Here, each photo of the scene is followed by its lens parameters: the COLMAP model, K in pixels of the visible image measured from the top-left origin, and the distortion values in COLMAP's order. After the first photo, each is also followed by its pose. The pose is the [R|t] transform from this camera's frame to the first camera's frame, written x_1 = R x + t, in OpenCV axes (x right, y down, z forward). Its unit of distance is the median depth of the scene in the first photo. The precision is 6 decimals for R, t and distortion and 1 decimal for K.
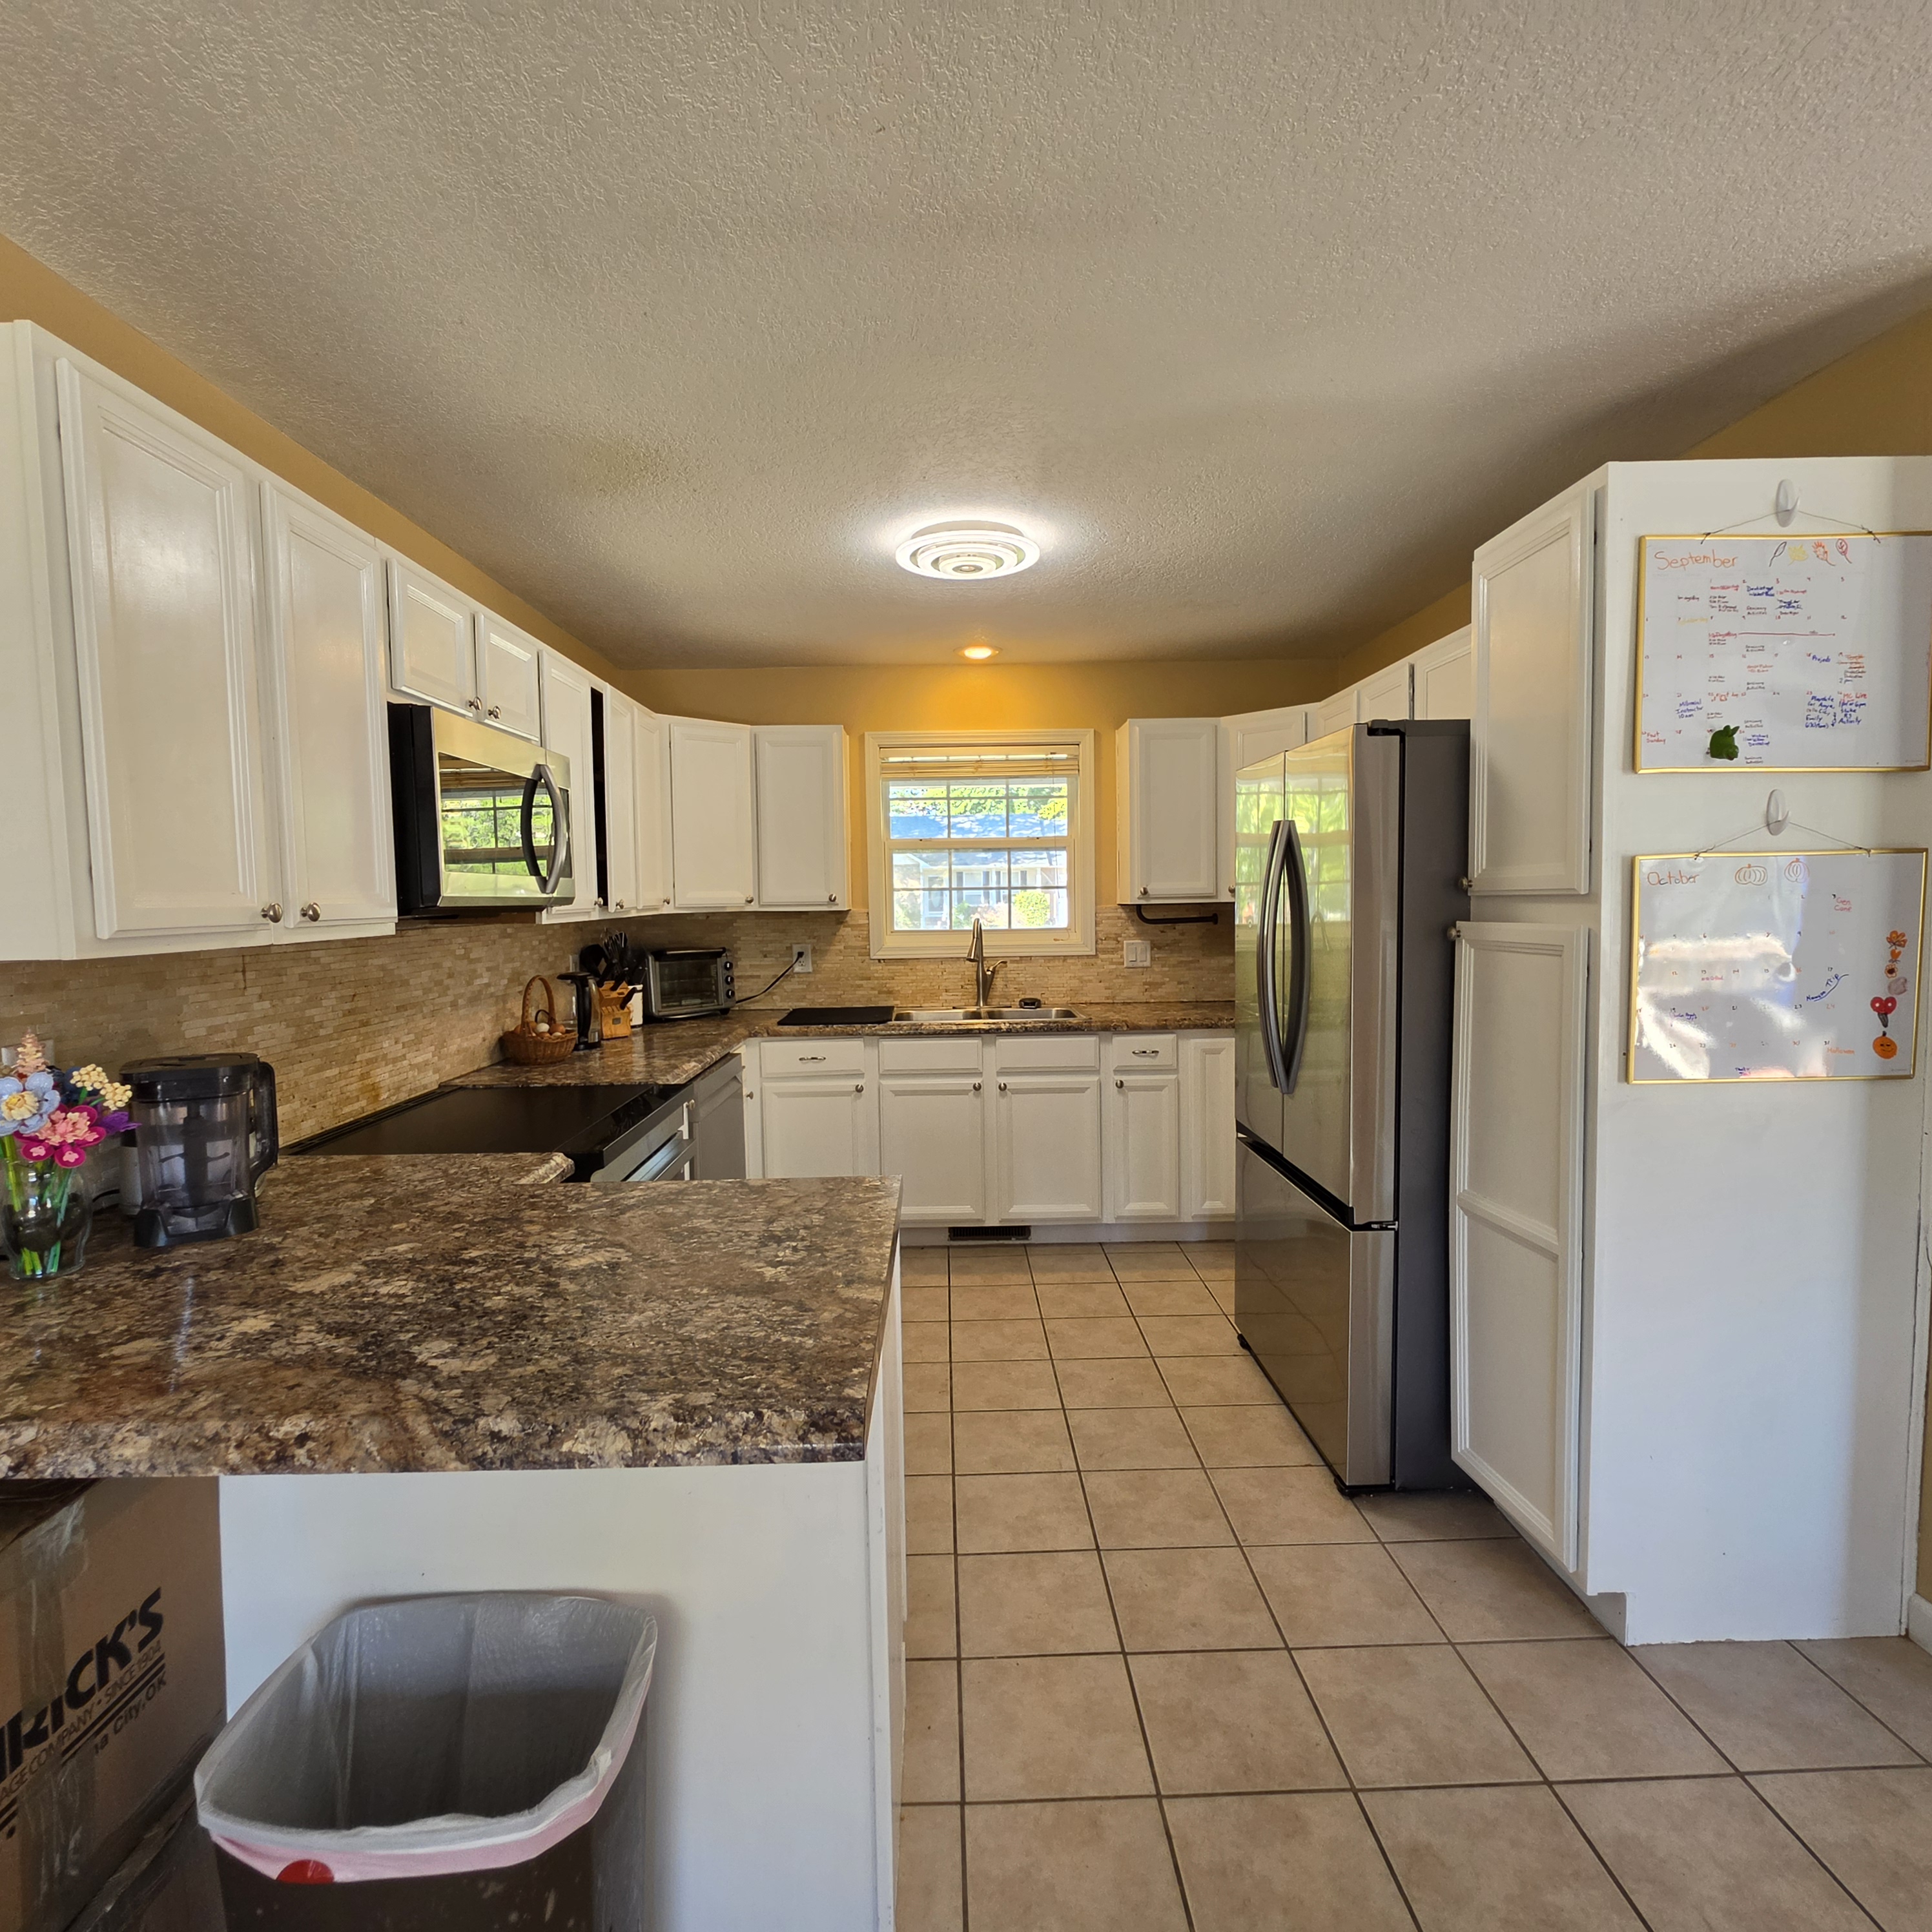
lens RADIAL K [[1046.5, 0, 966.0], [0, 1046.5, 966.0], [0, 0, 1]] dist [-0.002721, 0.001881]
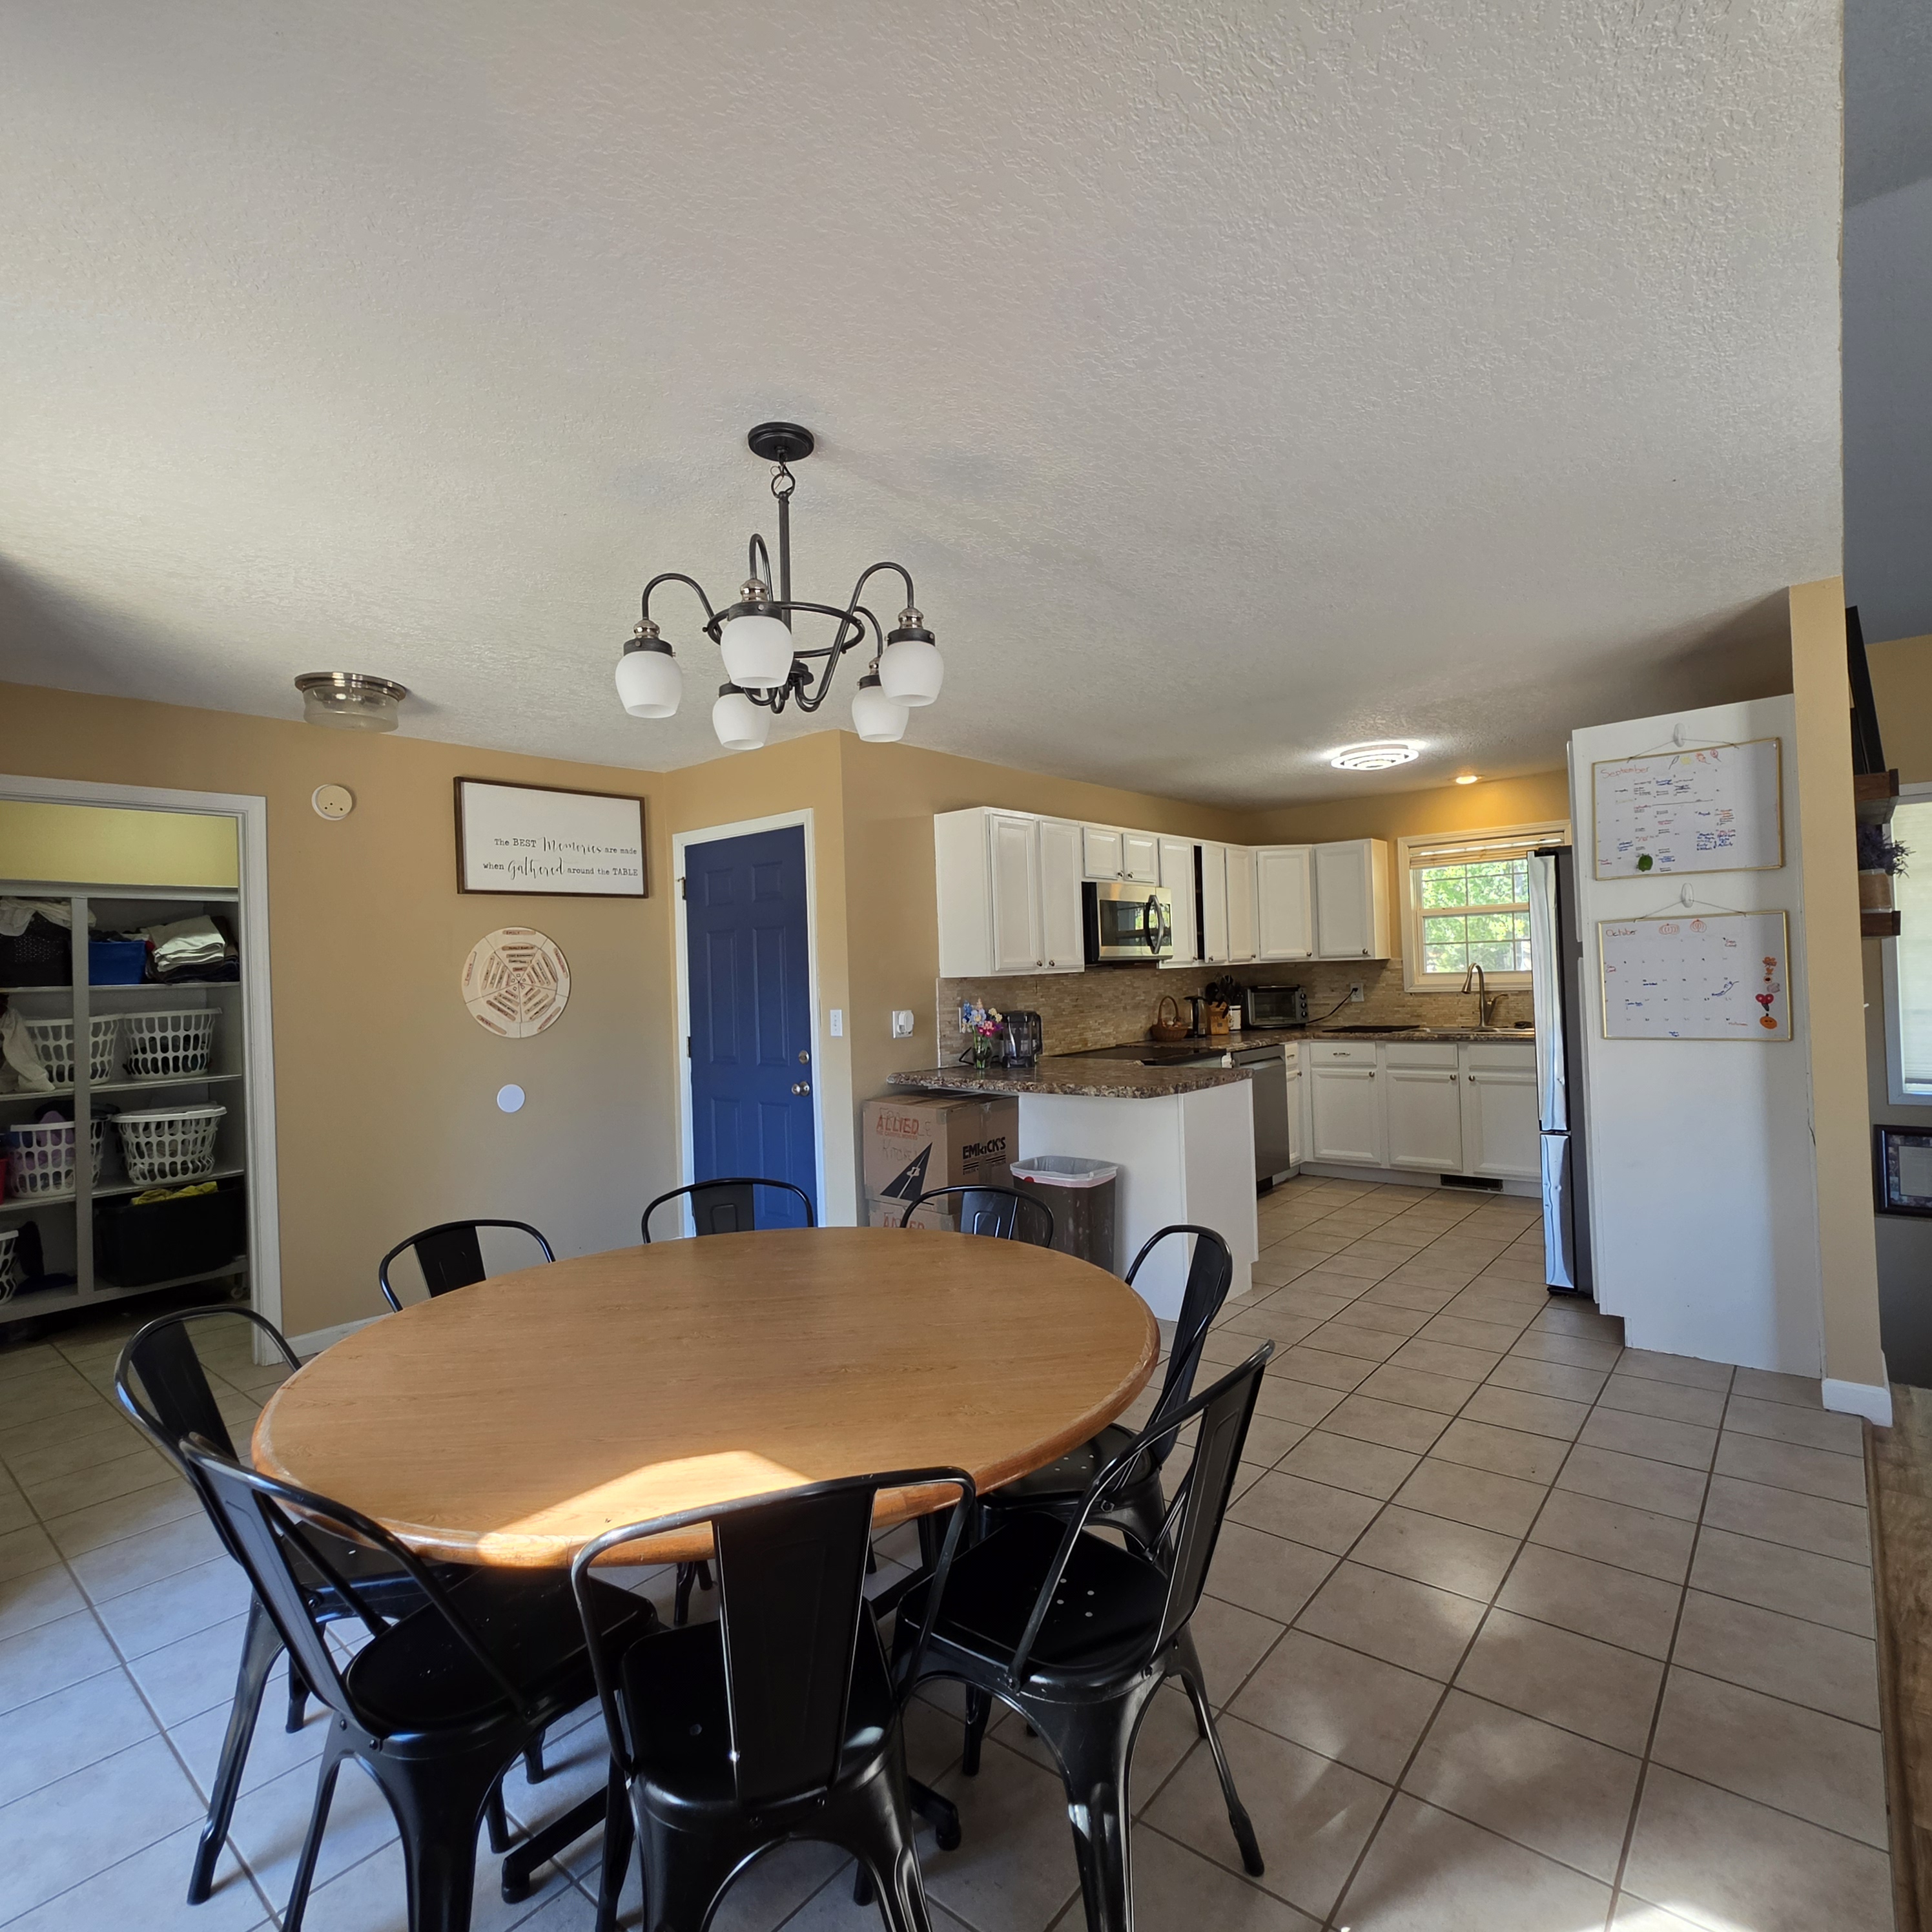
lens RADIAL K [[1046.5, 0, 966.0], [0, 1046.5, 966.0], [0, 0, 1]] dist [-0.002721, 0.001881]
pose [[0.755129, -0.017389, -0.655346, 0.699212], [-0.017977, 0.998723, -0.047215, 0.062341], [0.655330, 0.047435, 0.753852, -0.856871]]
